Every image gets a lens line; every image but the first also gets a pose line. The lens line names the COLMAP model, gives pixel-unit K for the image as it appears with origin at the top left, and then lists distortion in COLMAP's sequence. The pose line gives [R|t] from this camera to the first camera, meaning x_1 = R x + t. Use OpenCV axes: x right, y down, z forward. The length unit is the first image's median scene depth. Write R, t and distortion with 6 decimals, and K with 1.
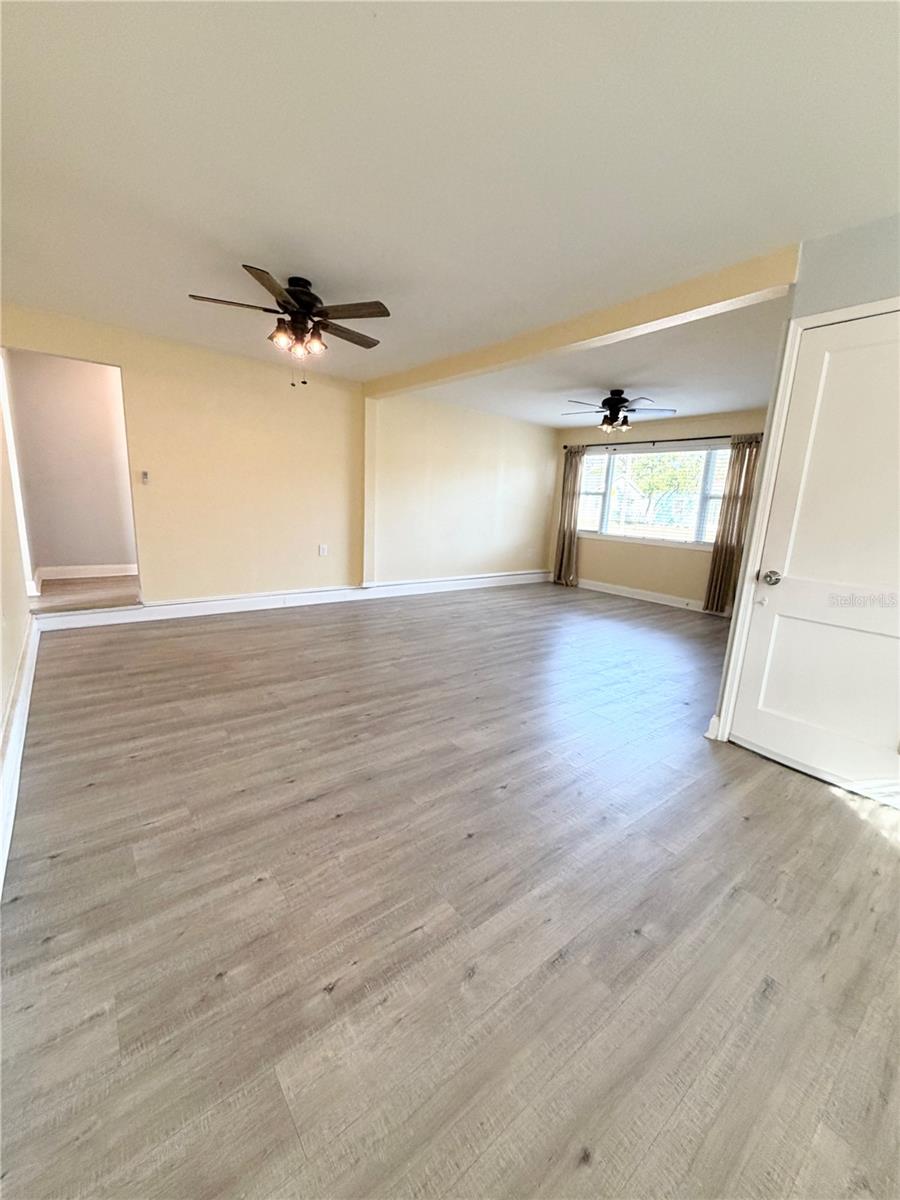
lens RADIAL K [[478.3, 0, 450.0], [0, 478.3, 600.0], [0, 0, 1]] dist [-0.001003, 0.000172]
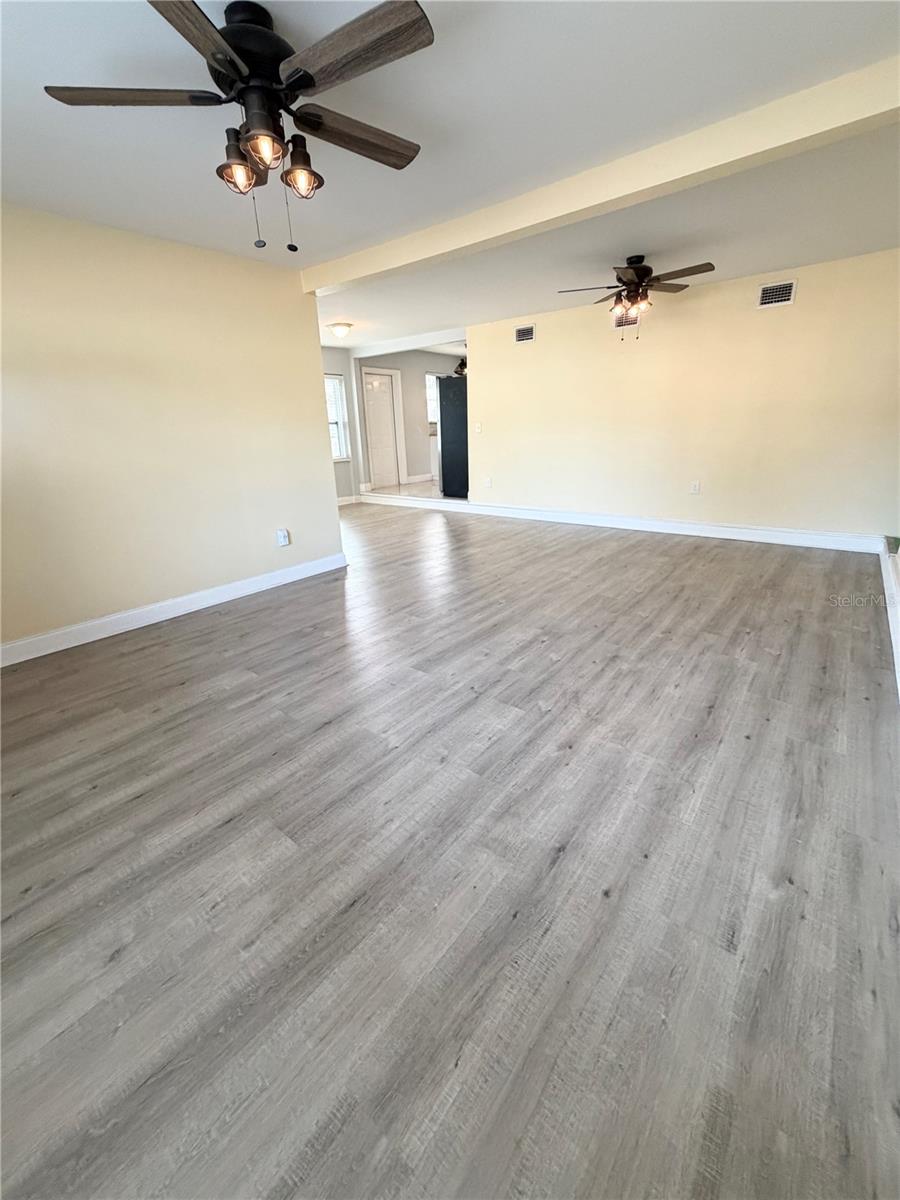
lens RADIAL K [[478.3, 0, 450.0], [0, 478.3, 600.0], [0, 0, 1]] dist [-0.001003, 0.000172]
pose [[-0.972851, 0.060779, -0.223309, 0.394547], [-0.064354, 0.855799, 0.513289, -0.362078], [0.222305, 0.513725, -0.828654, 1.798981]]
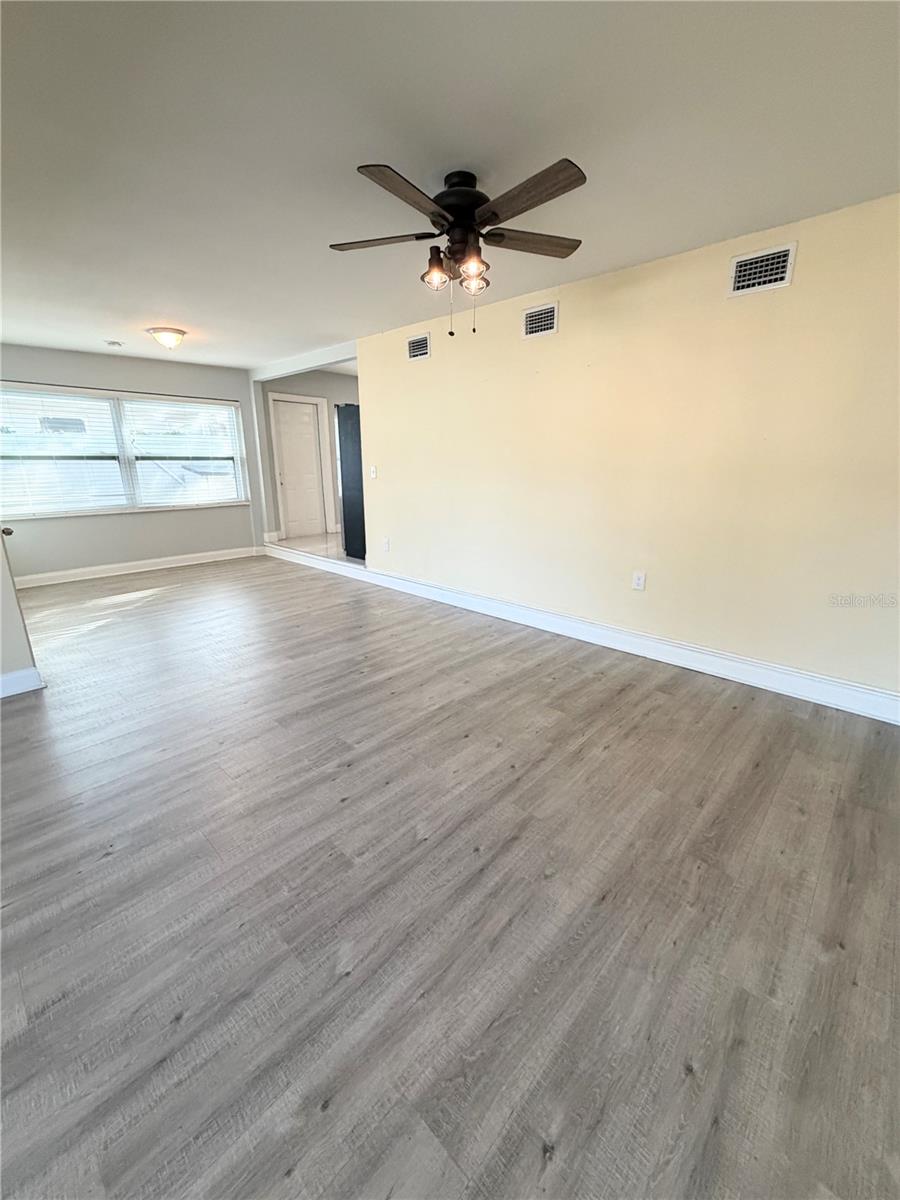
lens RADIAL K [[478.3, 0, 450.0], [0, 478.3, 600.0], [0, 0, 1]] dist [-0.001003, 0.000172]
pose [[-0.987453, -0.006882, -0.157766, -0.140007], [-0.080005, 0.883148, 0.462222, -0.321659], [0.136150, 0.469045, -0.872617, 1.378558]]
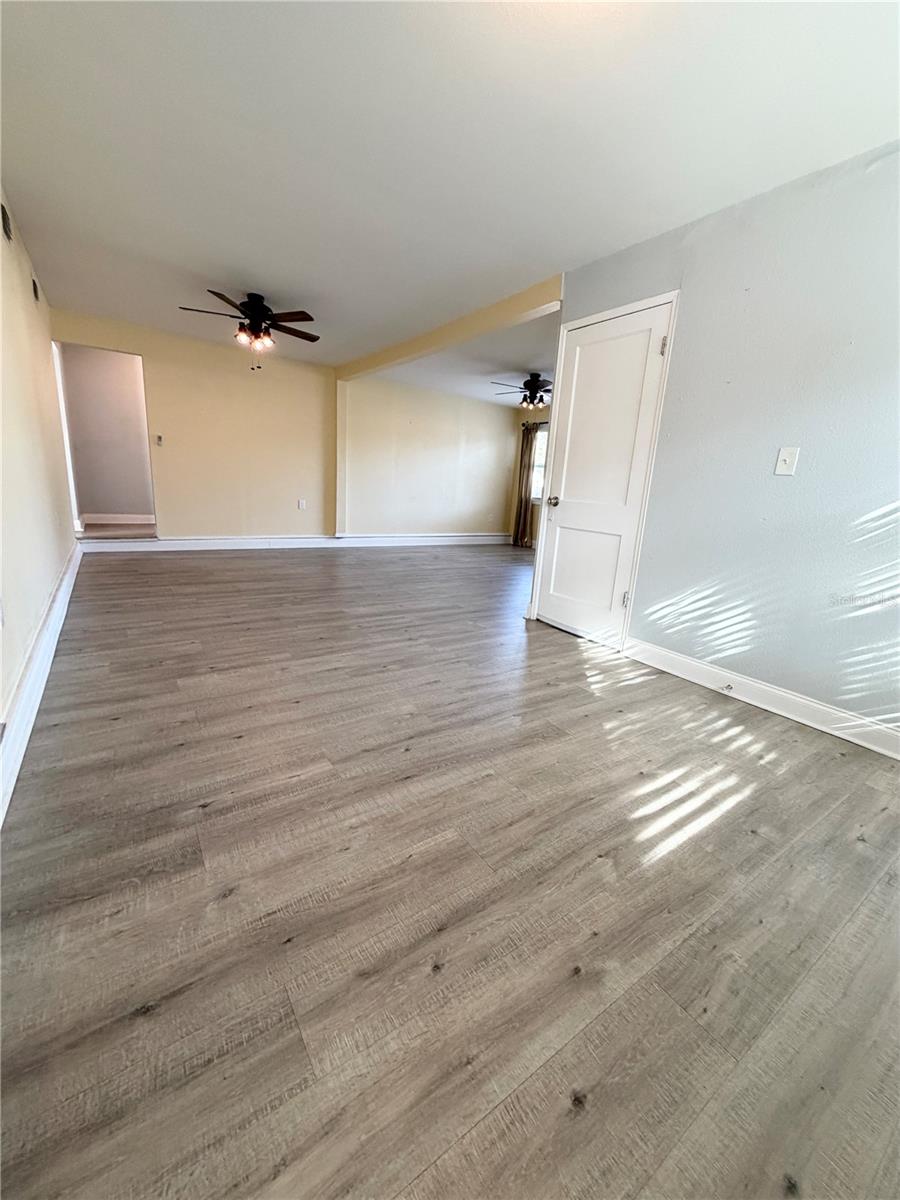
lens RADIAL K [[477.6, 0, 451.6], [0, 477.6, 599.8], [0, 0, 1]] dist [-0.000426, 0.000007]
pose [[0.997962, 0.027190, -0.057730, 0.277226], [-0.025771, 0.999351, 0.025188, 0.140769], [0.058377, -0.023649, 0.998014, -0.304411]]
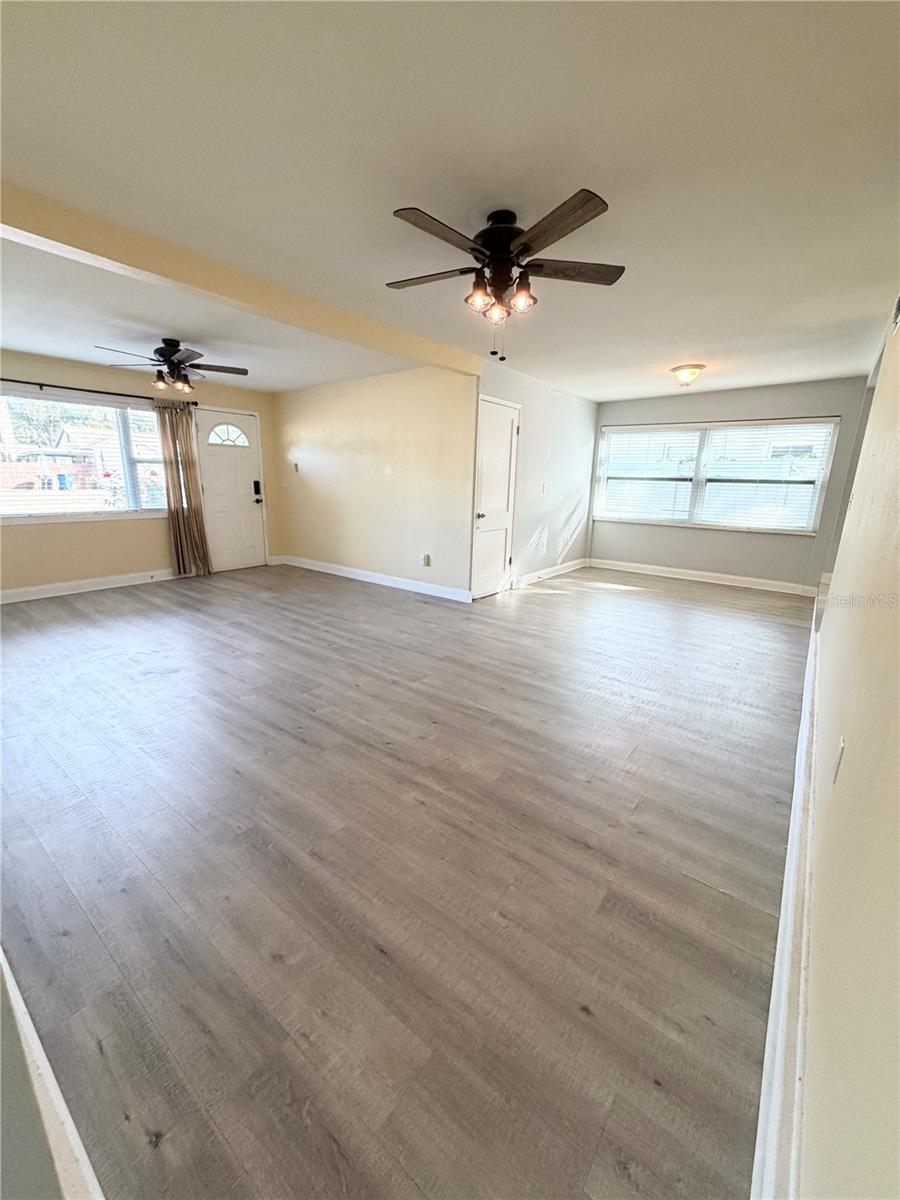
lens RADIAL K [[478.3, 0, 450.0], [0, 478.3, 600.0], [0, 0, 1]] dist [-0.001003, 0.000172]
pose [[-0.245131, -0.295799, 0.923262, -0.847325], [0.166325, 0.925367, 0.340634, -0.274605], [-0.955116, 0.237062, -0.177638, 0.983137]]
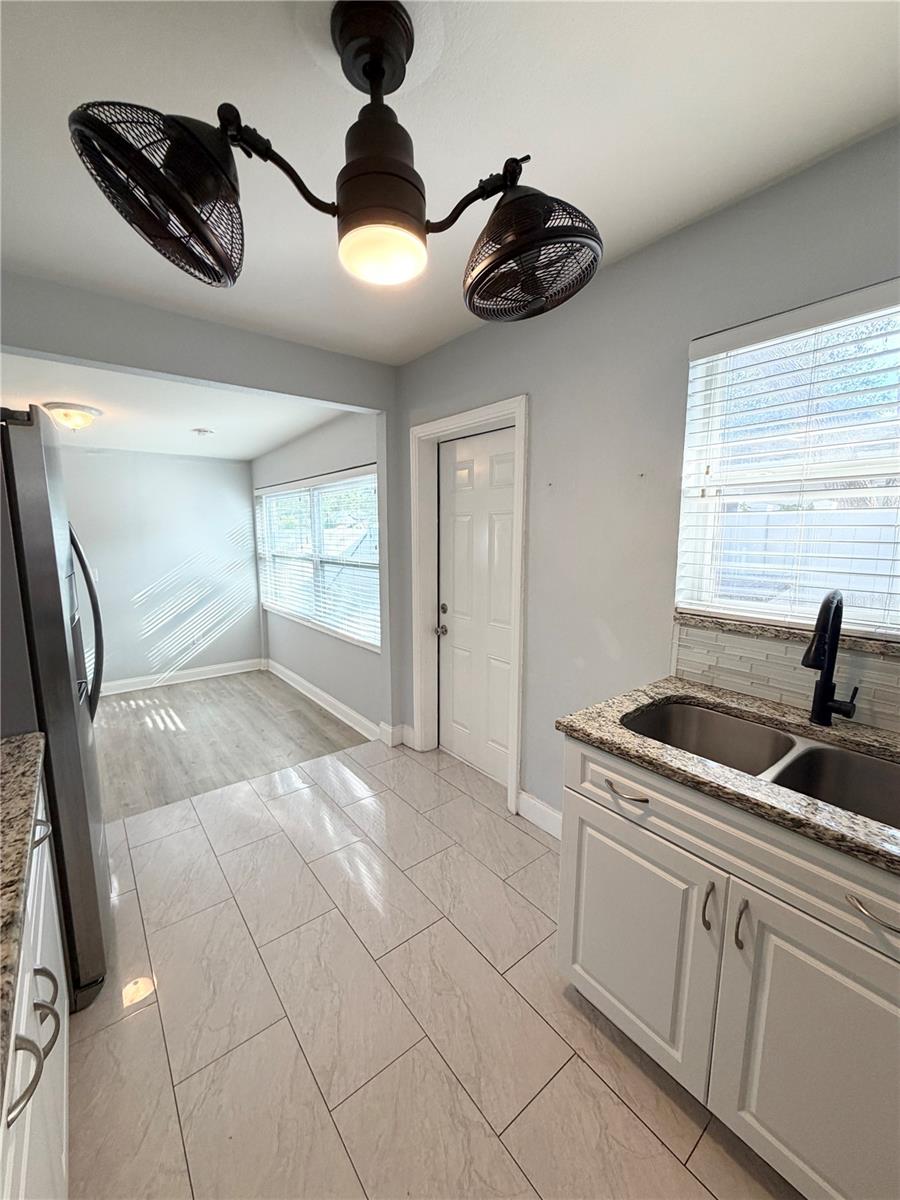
lens RADIAL K [[477.6, 0, 451.6], [0, 477.6, 599.8], [0, 0, 1]] dist [-0.000426, 0.000007]
pose [[-0.011544, -0.188618, 0.981983, -0.559546], [0.207207, 0.960281, 0.186885, -0.004773], [-0.978229, 0.205631, 0.027998, -0.599533]]
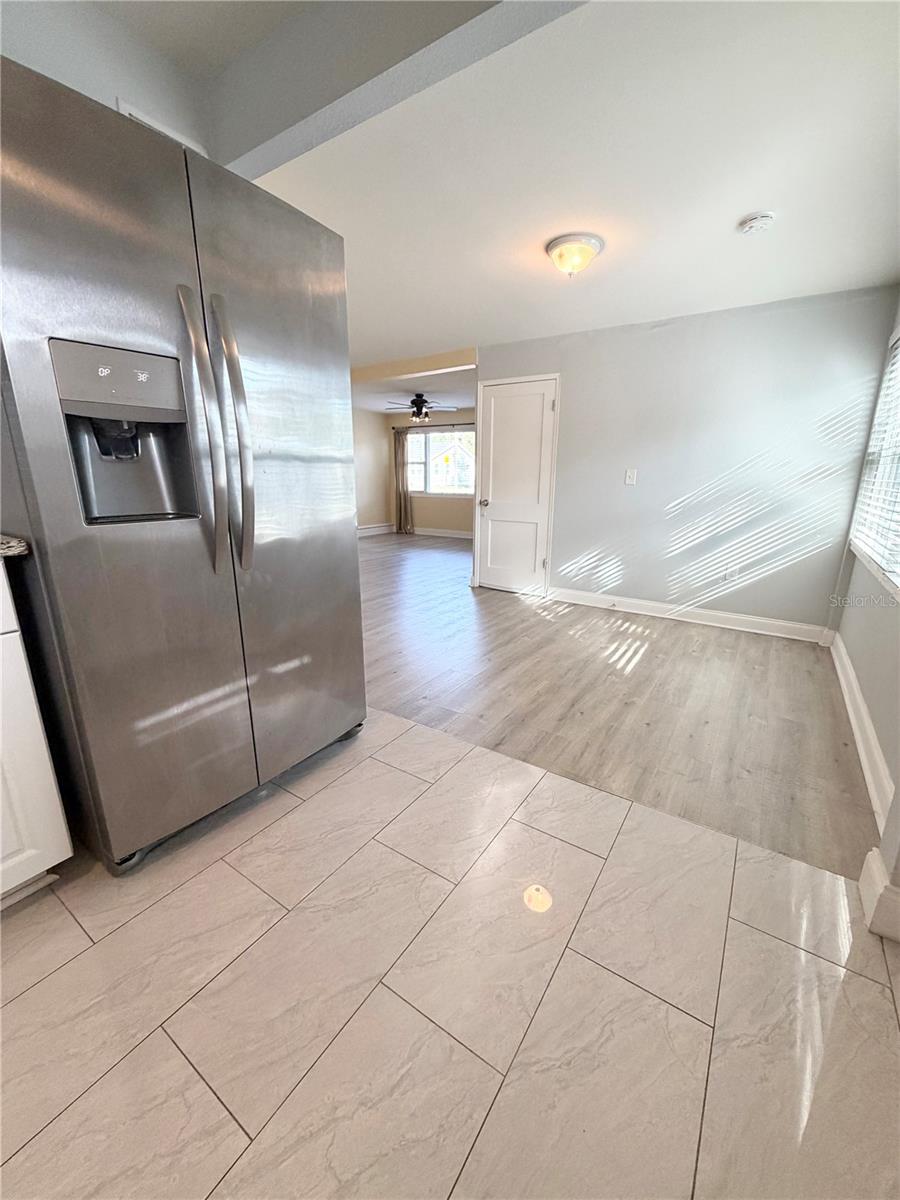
lens RADIAL K [[478.3, 0, 450.0], [0, 478.3, 600.0], [0, 0, 1]] dist [-0.001003, 0.000172]
pose [[0.950636, -0.121128, 0.285689, -0.084532], [0.103689, 0.991743, 0.075457, 0.126915], [-0.292470, -0.042109, 0.955347, -0.619146]]
